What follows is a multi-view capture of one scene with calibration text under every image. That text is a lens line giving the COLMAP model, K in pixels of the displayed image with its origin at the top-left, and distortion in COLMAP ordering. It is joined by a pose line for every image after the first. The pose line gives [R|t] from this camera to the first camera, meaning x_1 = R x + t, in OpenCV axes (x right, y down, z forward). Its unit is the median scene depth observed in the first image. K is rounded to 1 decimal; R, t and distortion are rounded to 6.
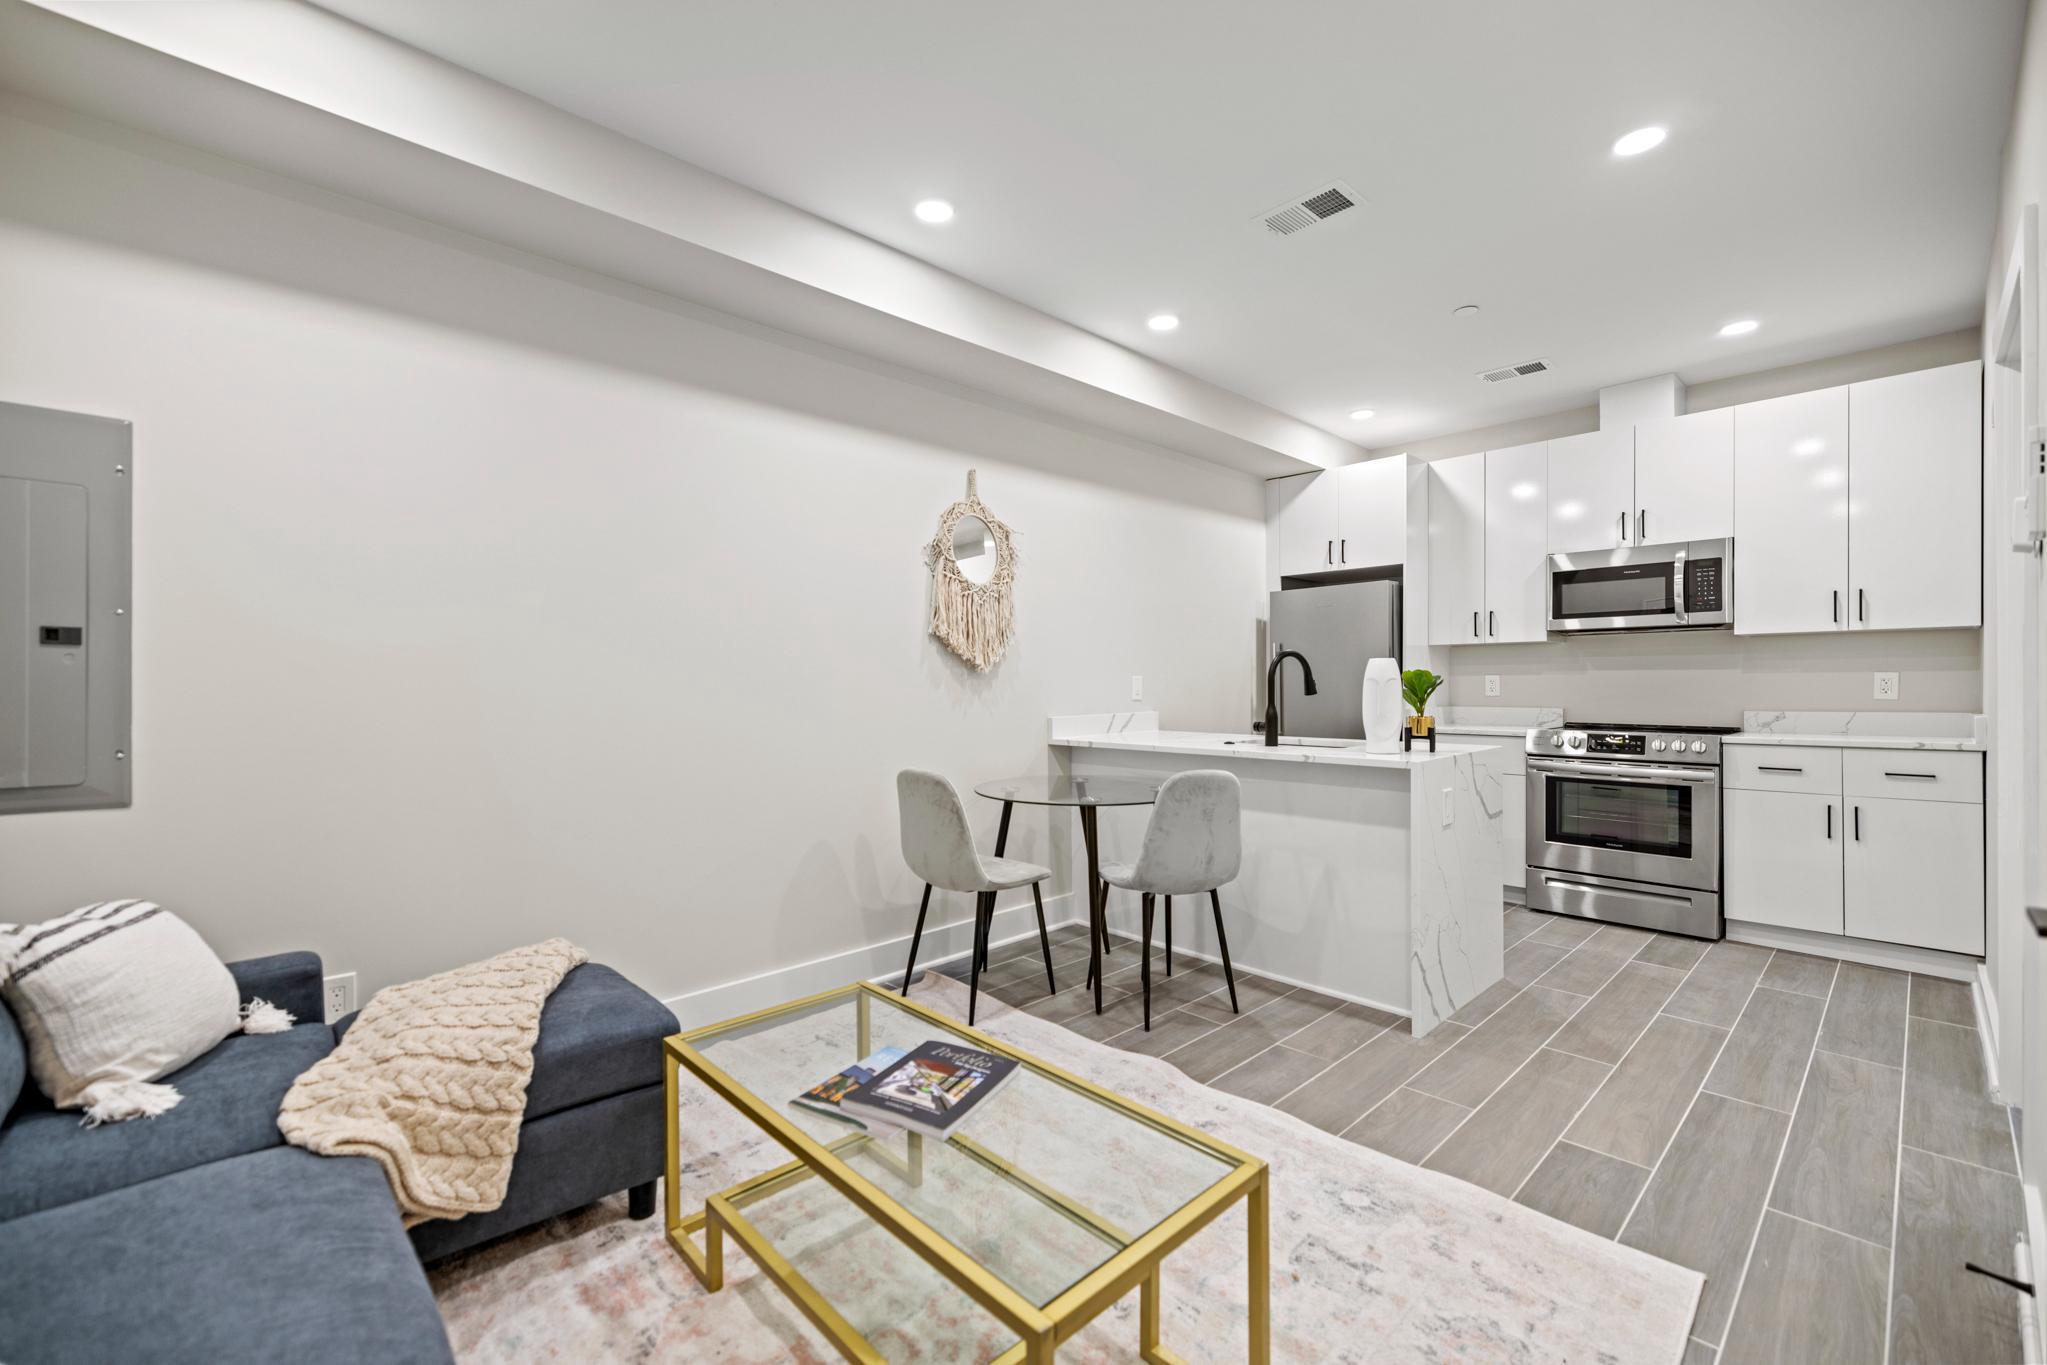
lens RADIAL K [[863.2, 0, 1008.9], [0, 863.2, 689.3], [0, 0, 1]] dist [0.003673, -0.001142]
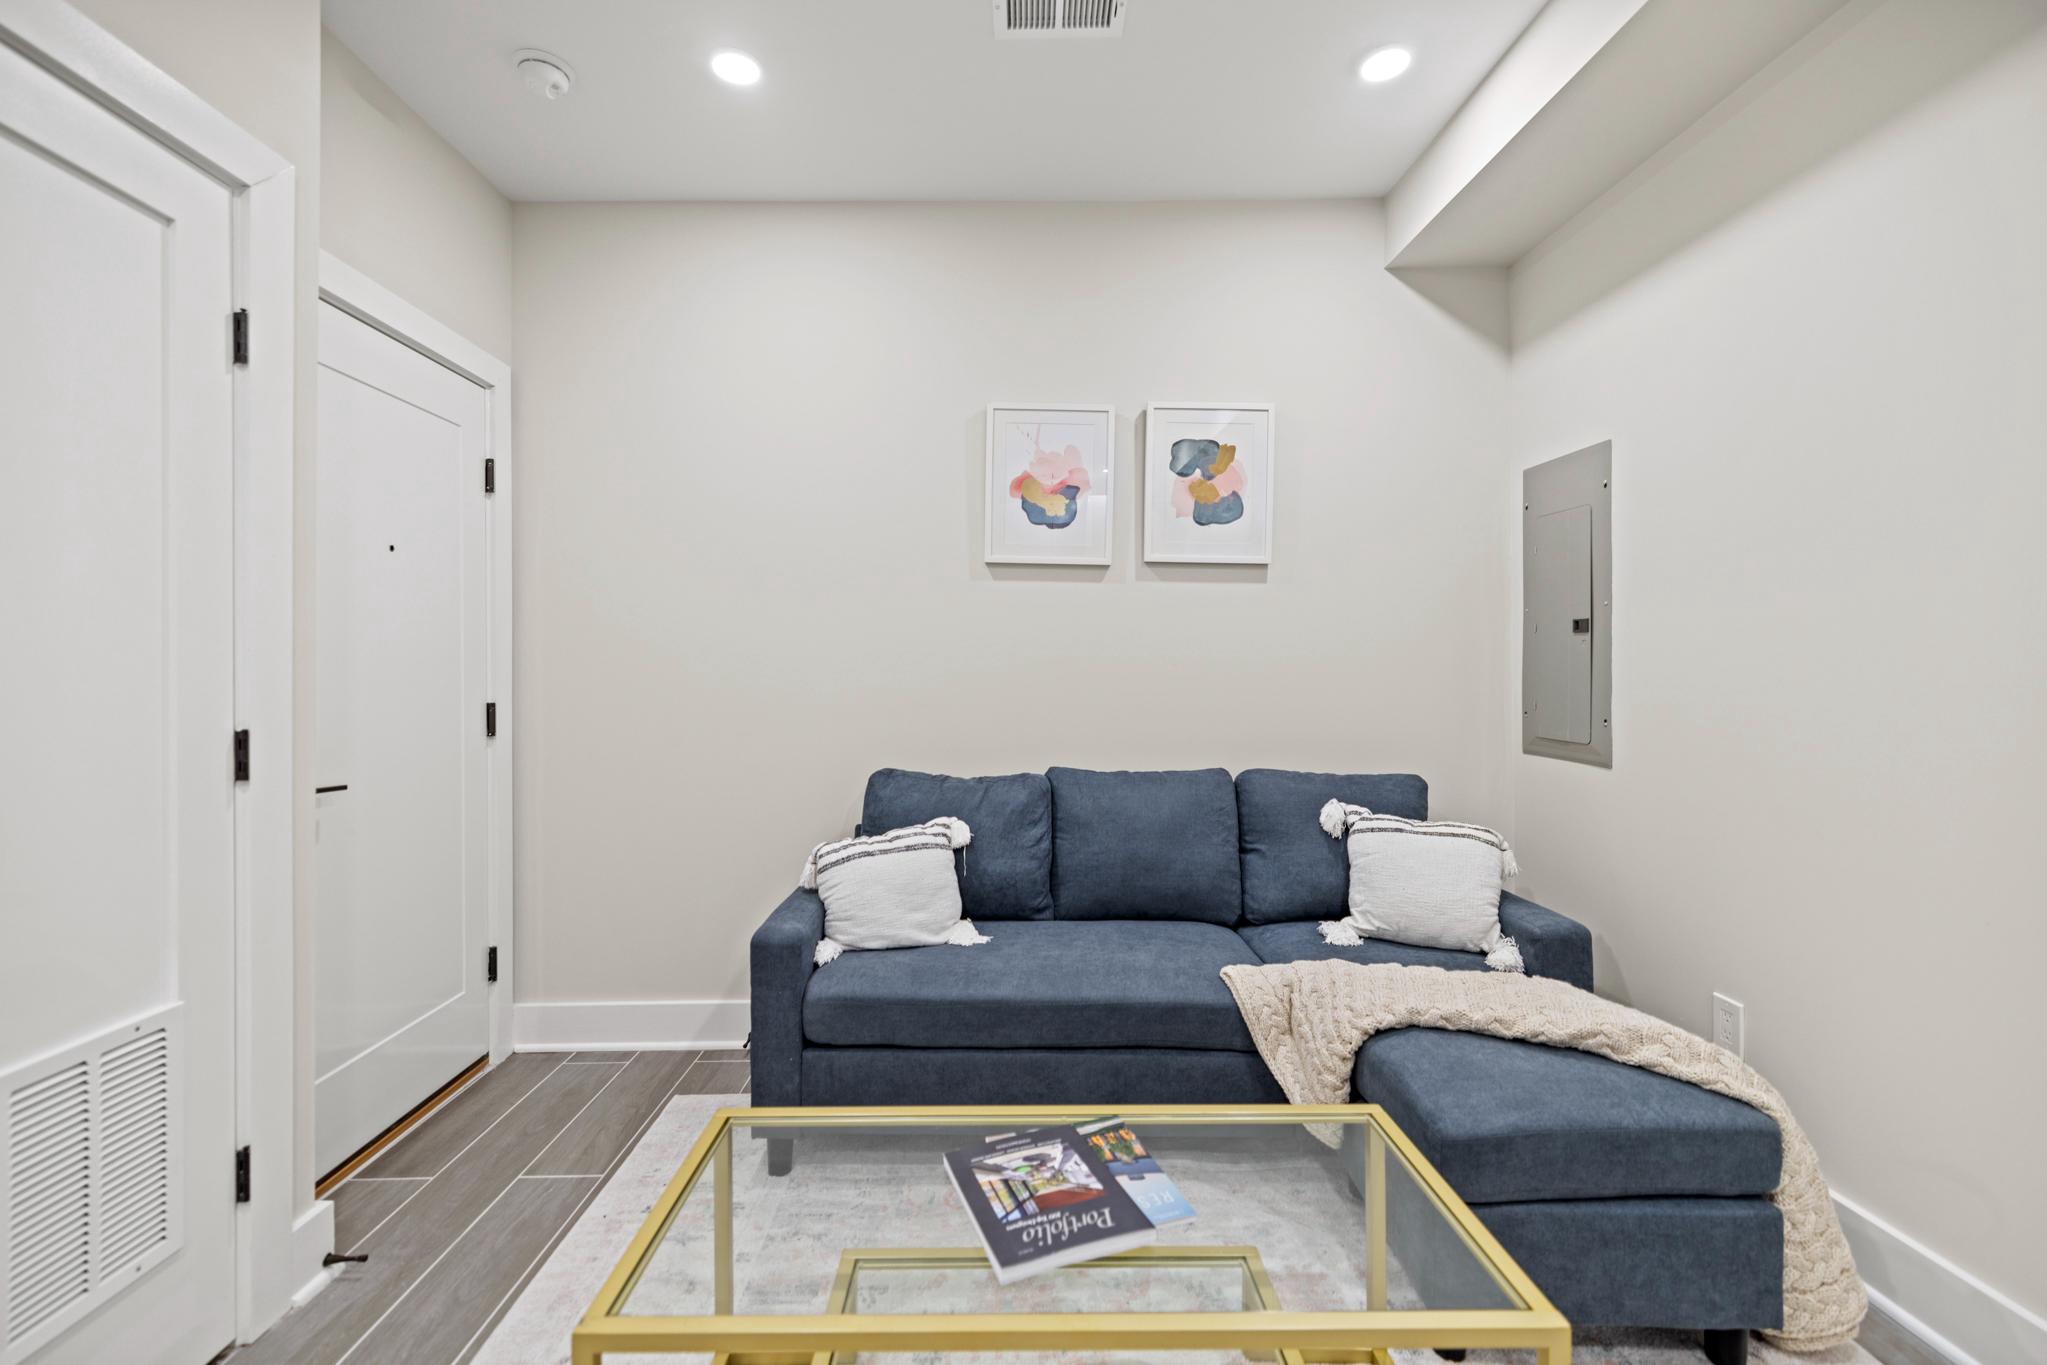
lens RADIAL K [[863.2, 0, 1010.7], [0, 863.2, 664.0], [0, 0, 1]] dist [0.003673, -0.001142]
pose [[-0.681827, 0.004869, -0.731498, 0.203634], [0.003519, 0.999988, 0.003376, -0.006322], [0.731505, -0.000272, -0.681836, 0.621972]]
